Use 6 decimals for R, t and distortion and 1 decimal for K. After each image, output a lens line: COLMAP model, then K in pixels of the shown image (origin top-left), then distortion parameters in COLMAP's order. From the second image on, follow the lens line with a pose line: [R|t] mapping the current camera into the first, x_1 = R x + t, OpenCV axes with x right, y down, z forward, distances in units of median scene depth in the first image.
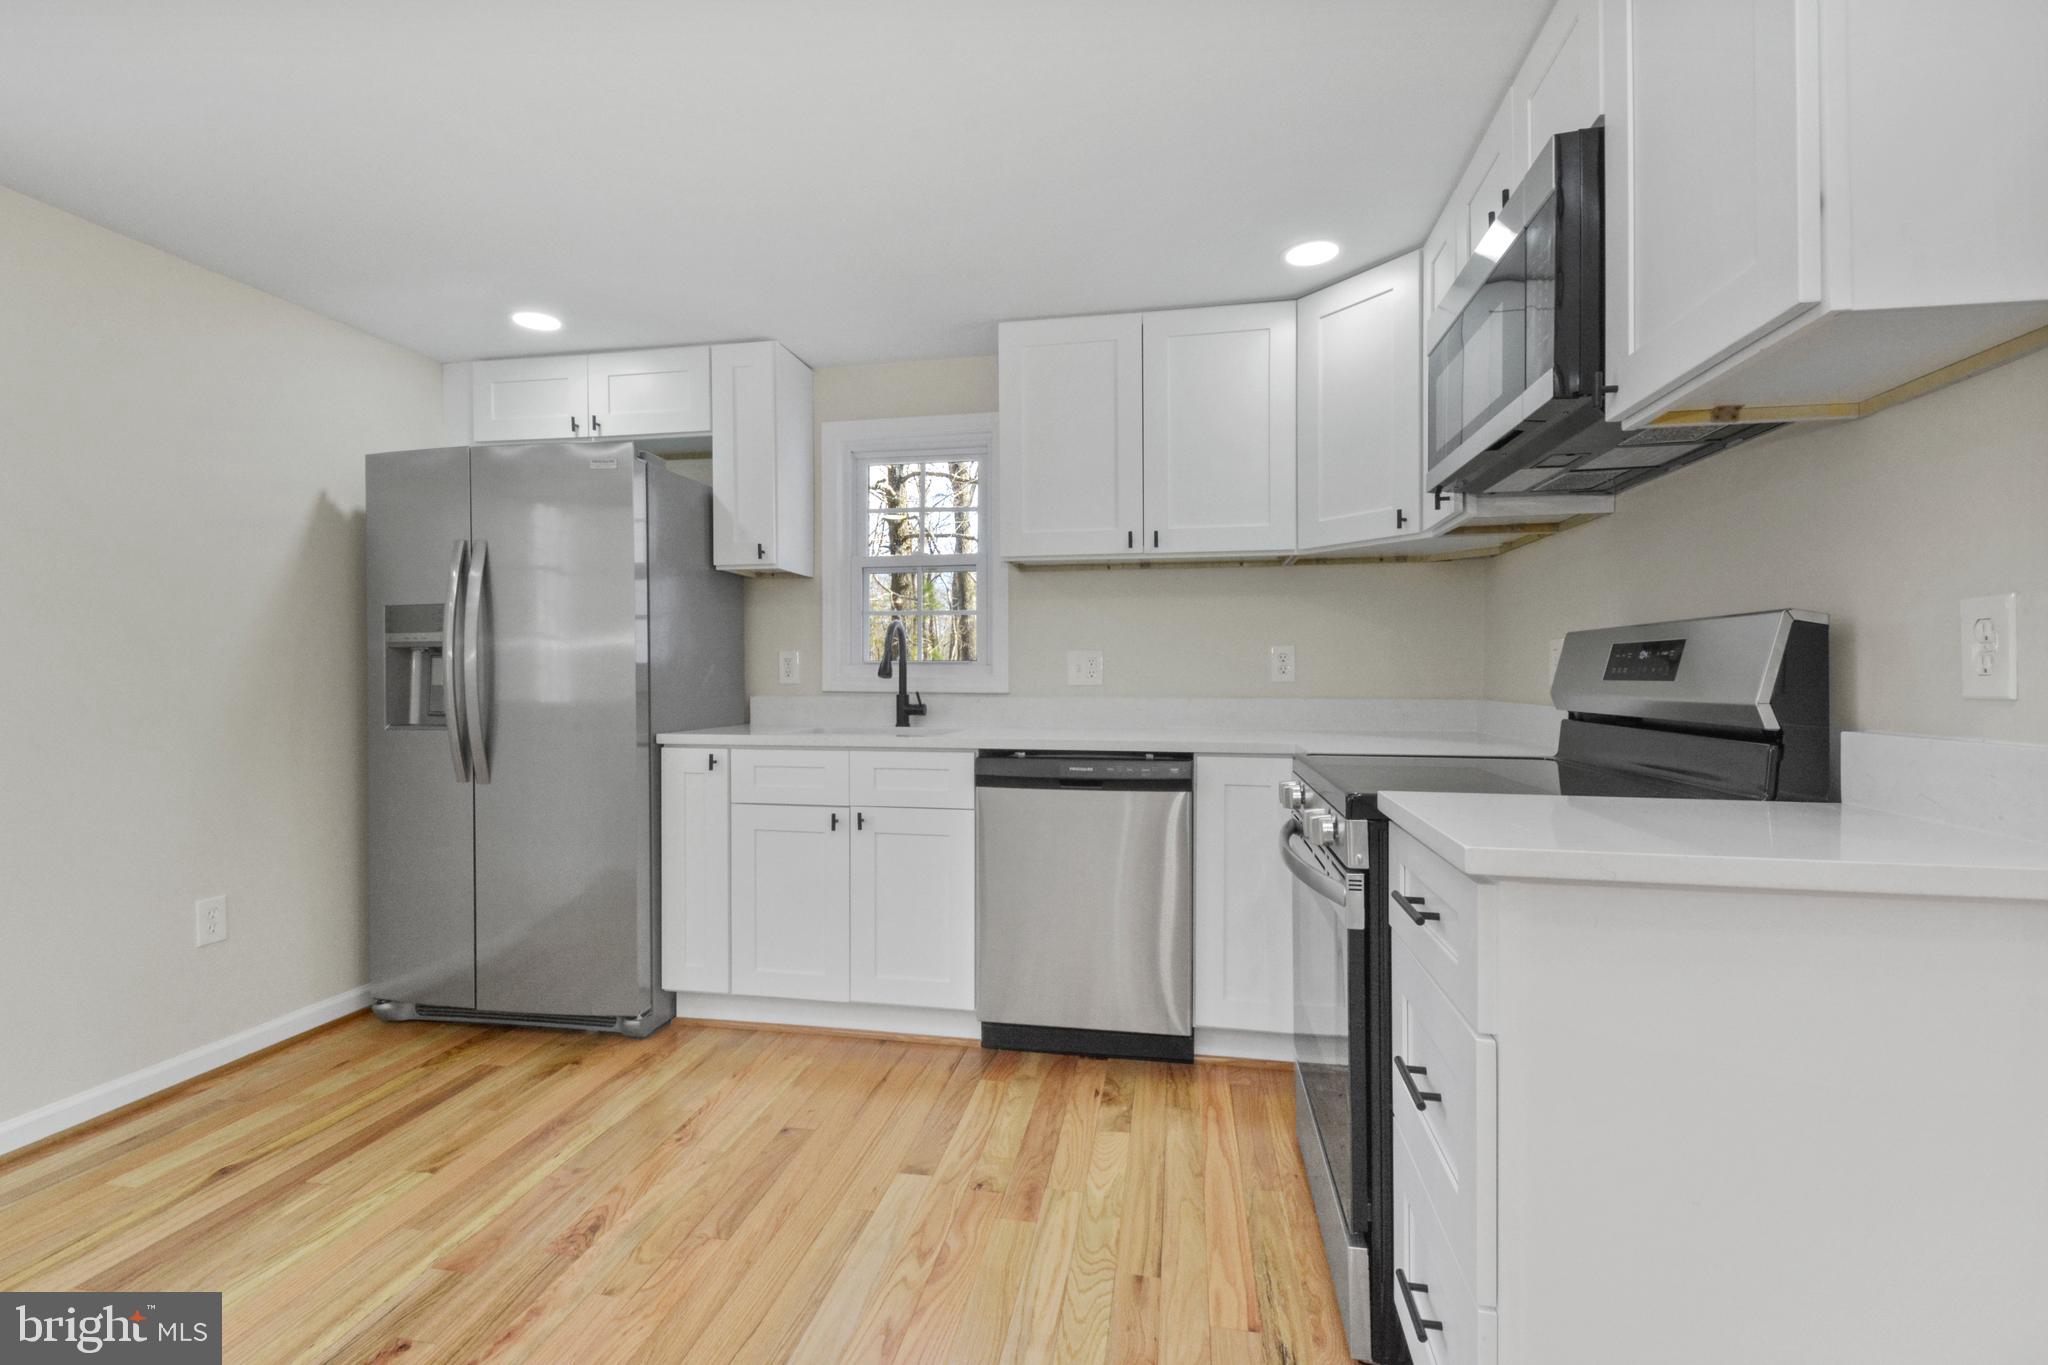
lens RADIAL K [[913.3, 0, 1005.0], [0, 913.3, 677.4], [0, 0, 1]] dist [0.023001, -0.000297]
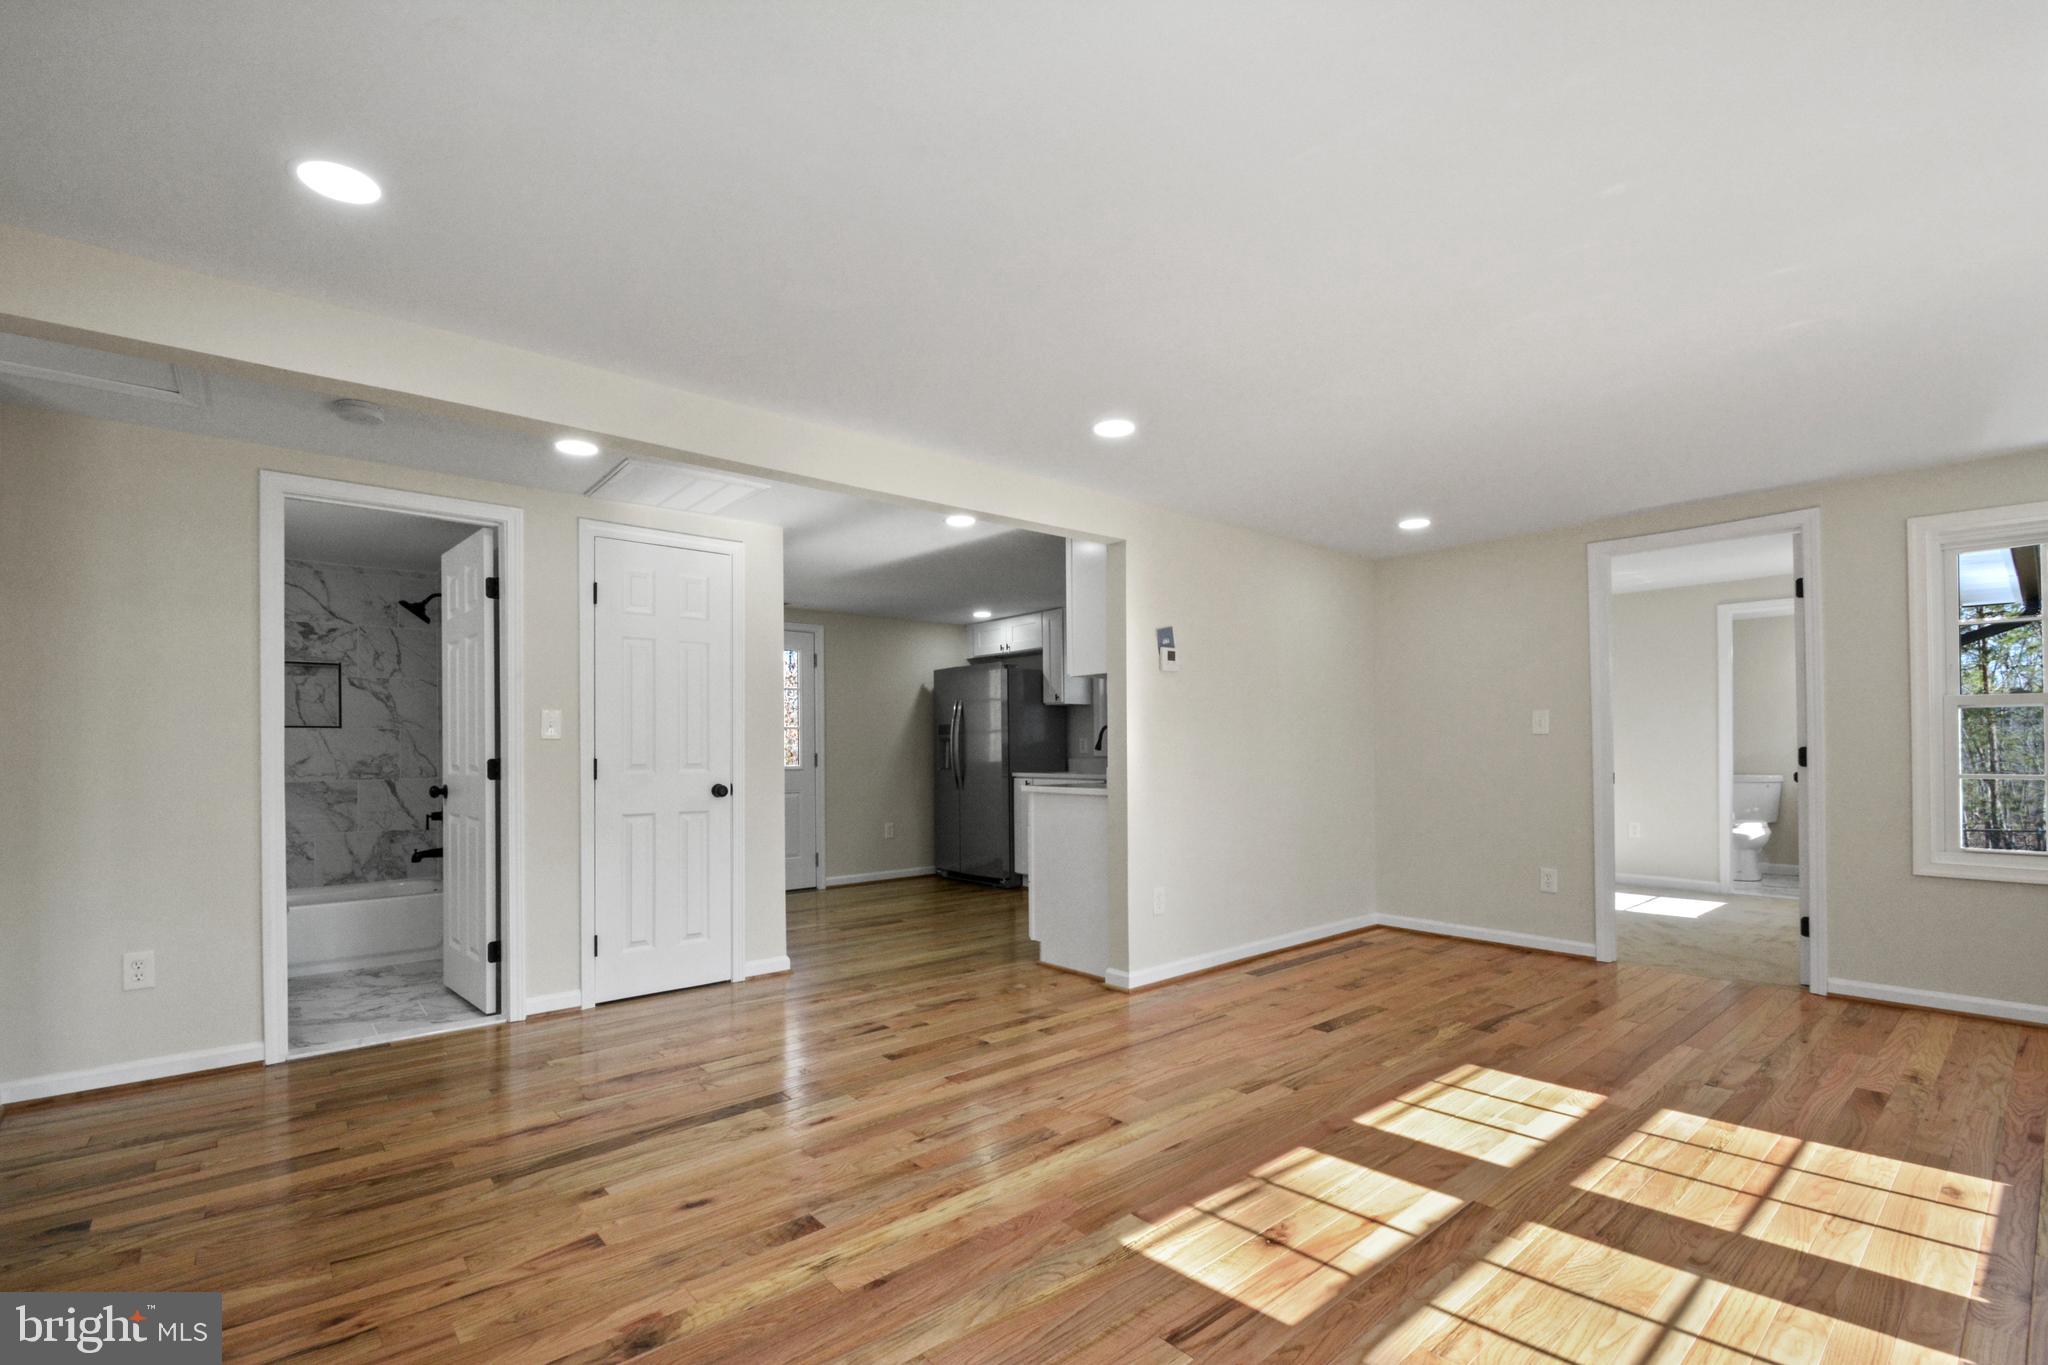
lens RADIAL K [[903.0, 0, 1018.6], [0, 903.0, 741.0], [0, 0, 1]] dist [-0.003225, -0.000096]
pose [[0.782778, -0.012951, -0.622166, 1.250223], [0.007697, 0.999908, -0.011130, -0.000240], [0.622253, 0.003923, 0.782806, -1.001819]]
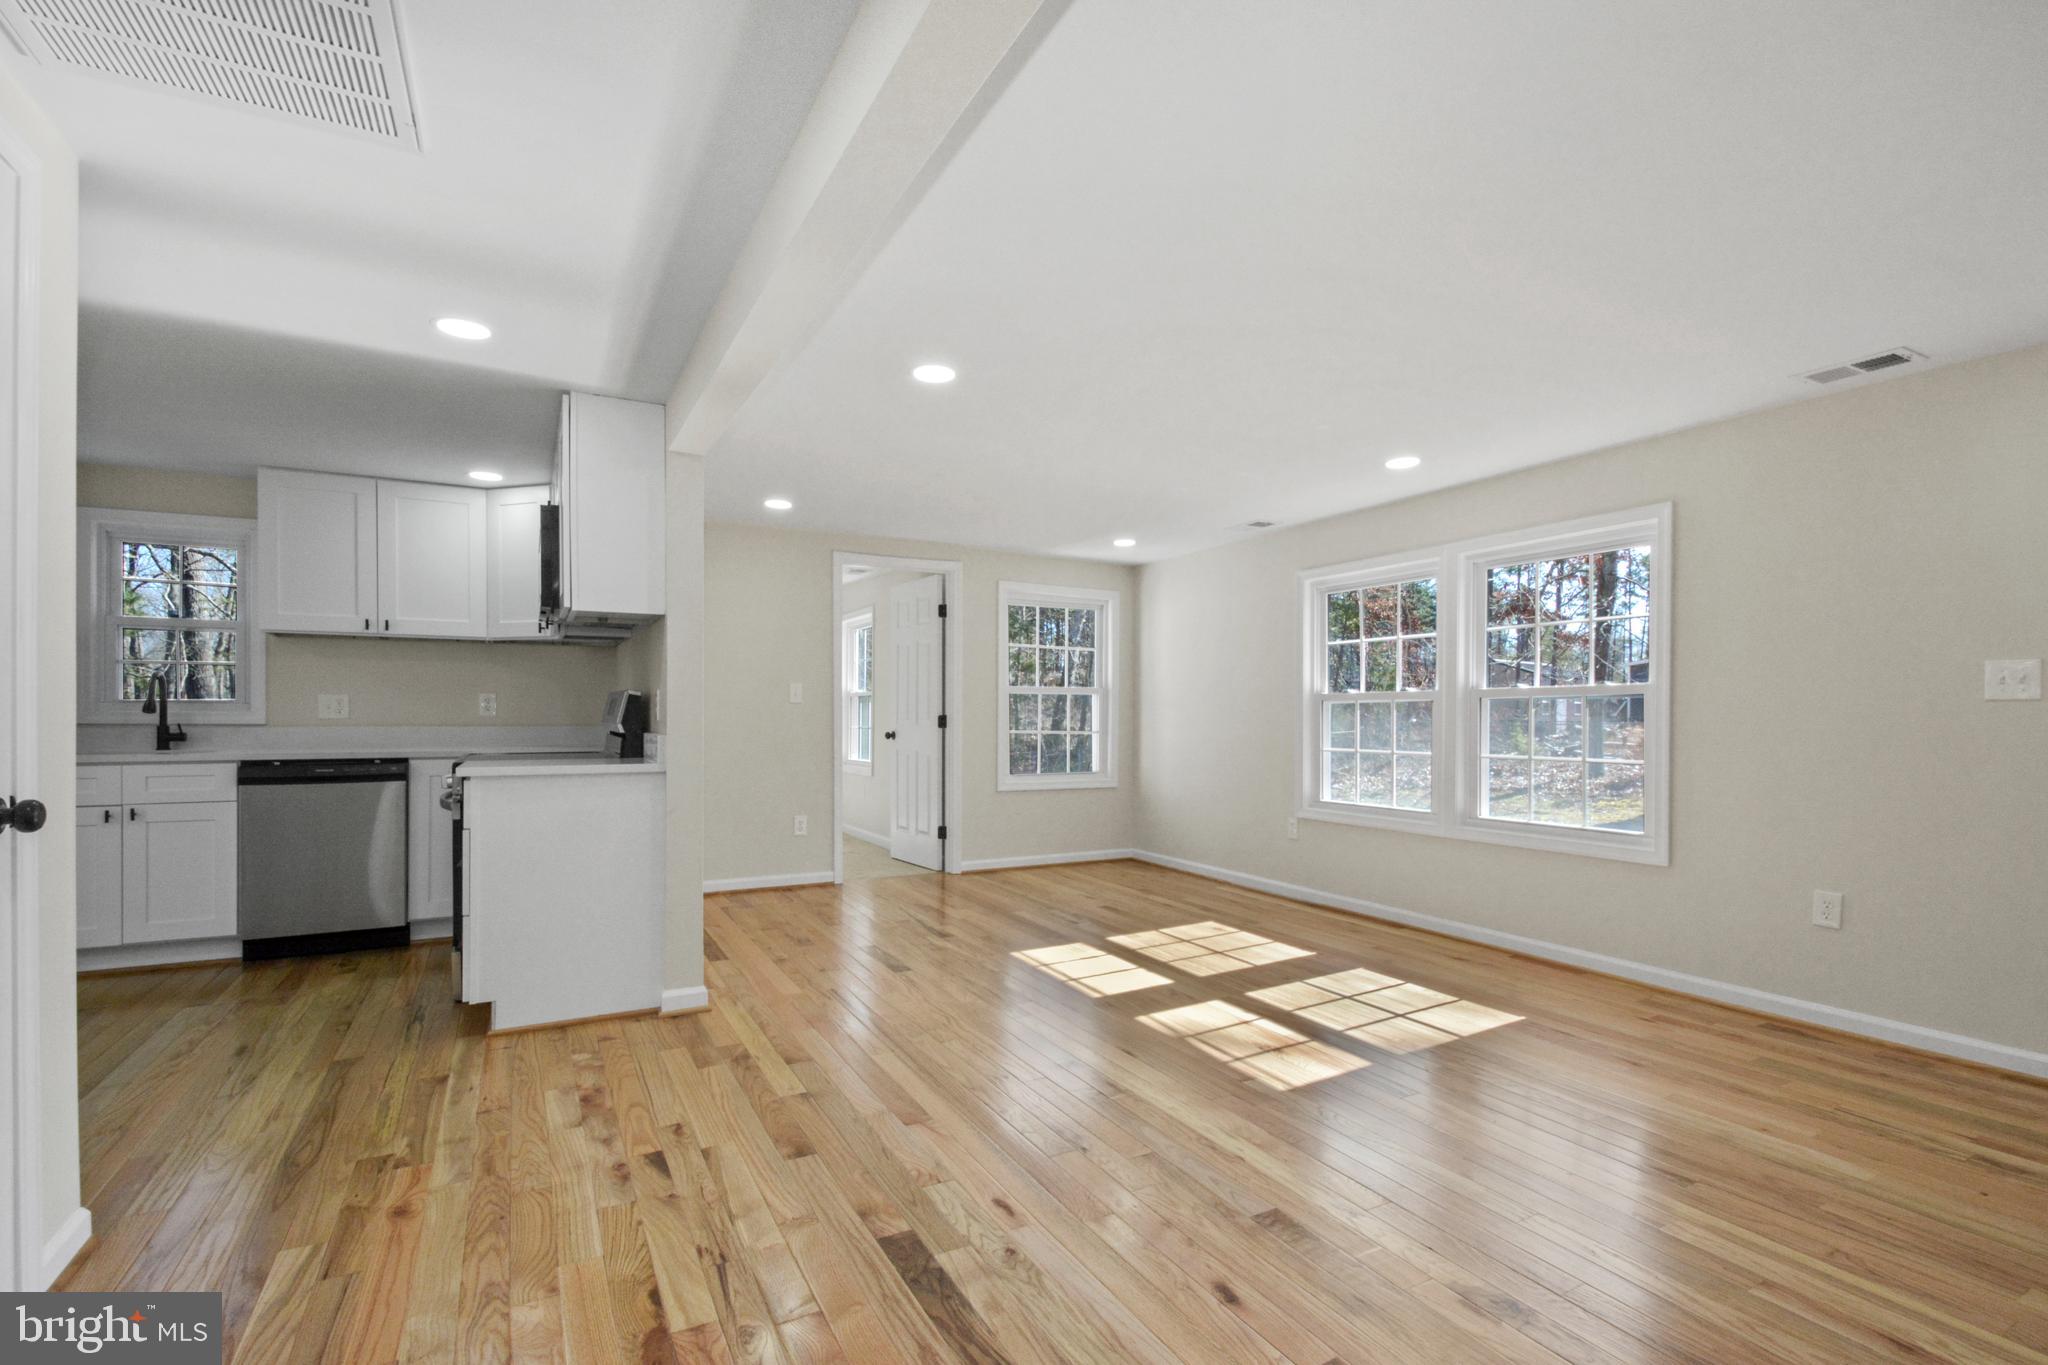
lens RADIAL K [[920.6, 0, 1019.6], [0, 920.6, 715.3], [0, 0, 1]] dist [0.021094, -0.020567]
pose [[0.772584, 0.000764, 0.634912, -0.004712], [-0.001935, 0.999997, 0.001152, -0.000071], [-0.634910, -0.002119, 0.772583, -0.953776]]
